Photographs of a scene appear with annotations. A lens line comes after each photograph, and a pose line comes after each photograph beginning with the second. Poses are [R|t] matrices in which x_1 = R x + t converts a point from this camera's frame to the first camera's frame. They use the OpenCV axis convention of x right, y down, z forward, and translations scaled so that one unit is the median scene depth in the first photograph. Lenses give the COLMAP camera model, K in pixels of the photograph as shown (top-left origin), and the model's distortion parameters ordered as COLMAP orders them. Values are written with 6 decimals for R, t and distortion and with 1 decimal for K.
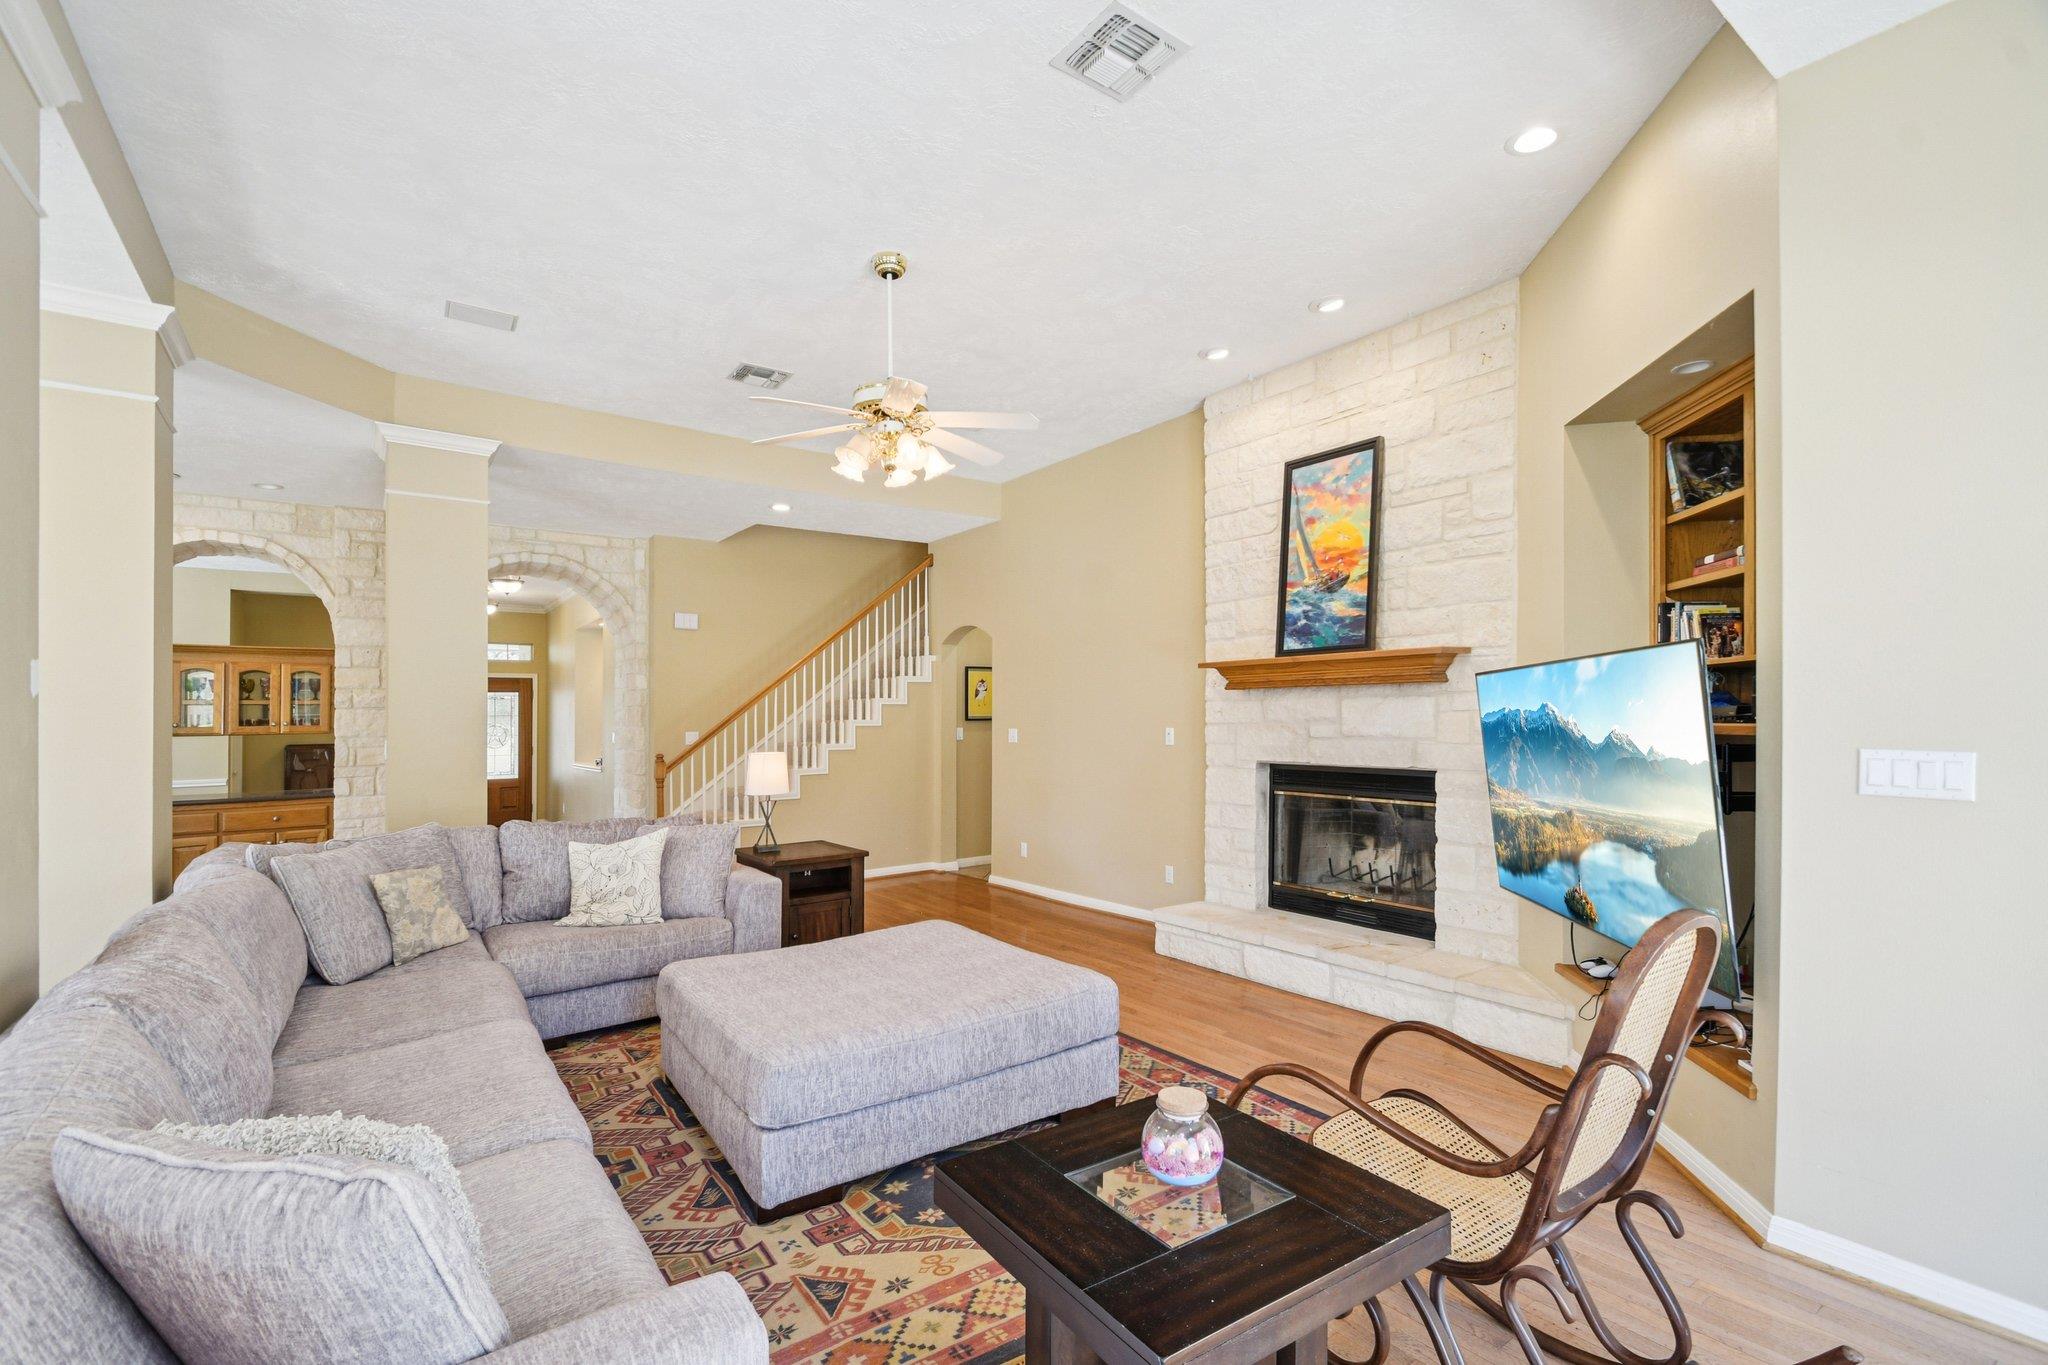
lens RADIAL K [[931.7, 0, 1022.8], [0, 931.7, 715.7], [0, 0, 1]] dist [-0.002341, -0.000641]
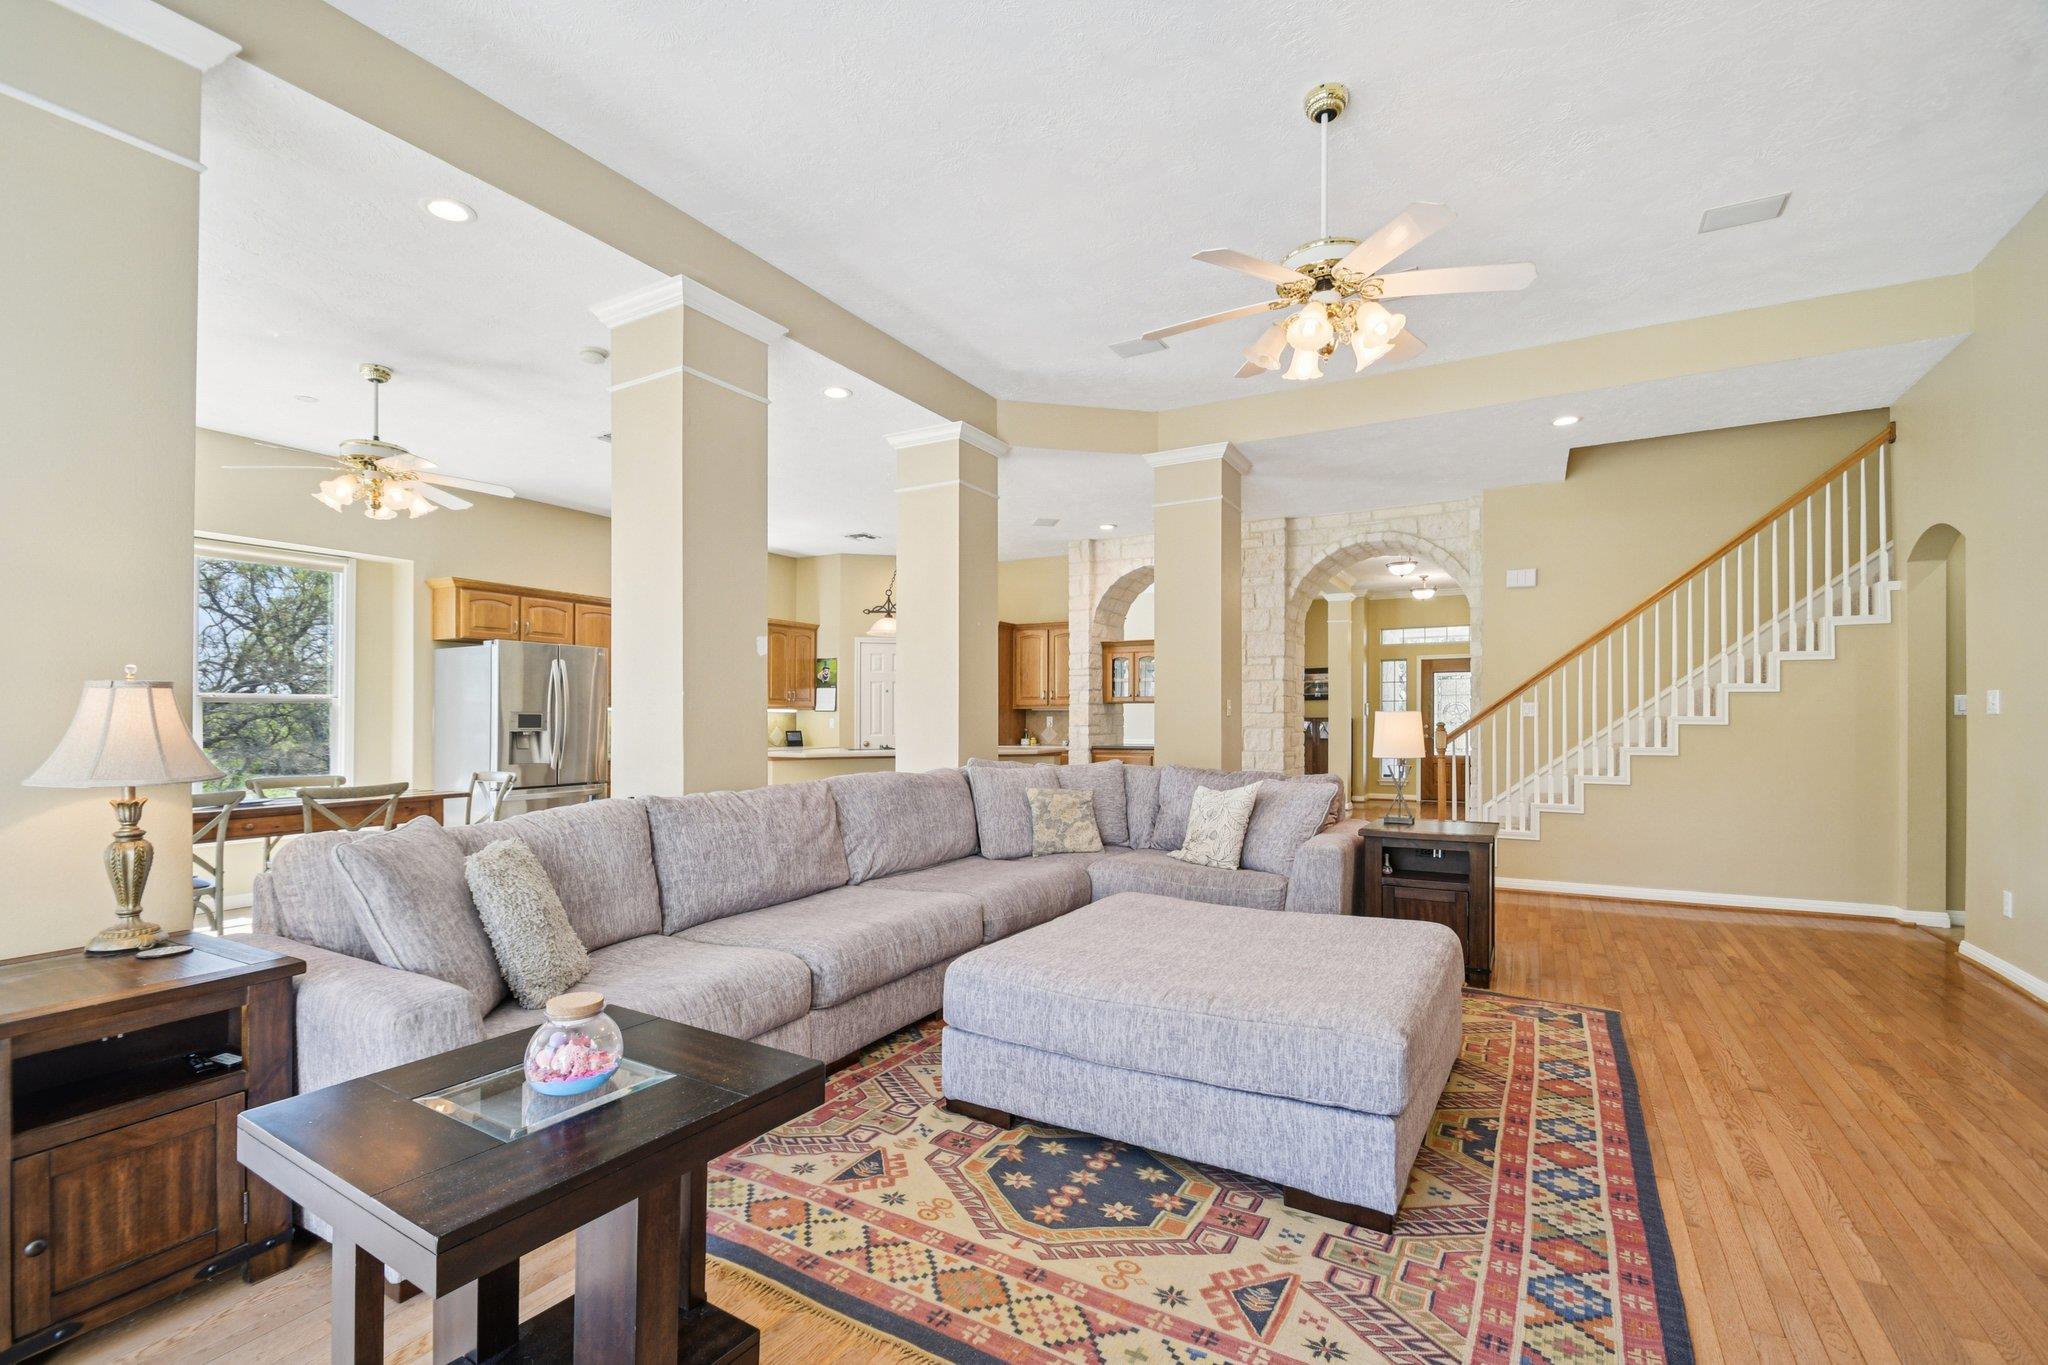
lens RADIAL K [[894.3, 0, 1022.7], [0, 894.3, 703.4], [0, 0, 1]] dist [-0.001209, -0.000684]
pose [[0.392893, -0.005805, -0.919566, 0.475441], [-0.003226, 0.999965, -0.007691, 0.052996], [0.919578, 0.005988, 0.392861, 0.444000]]
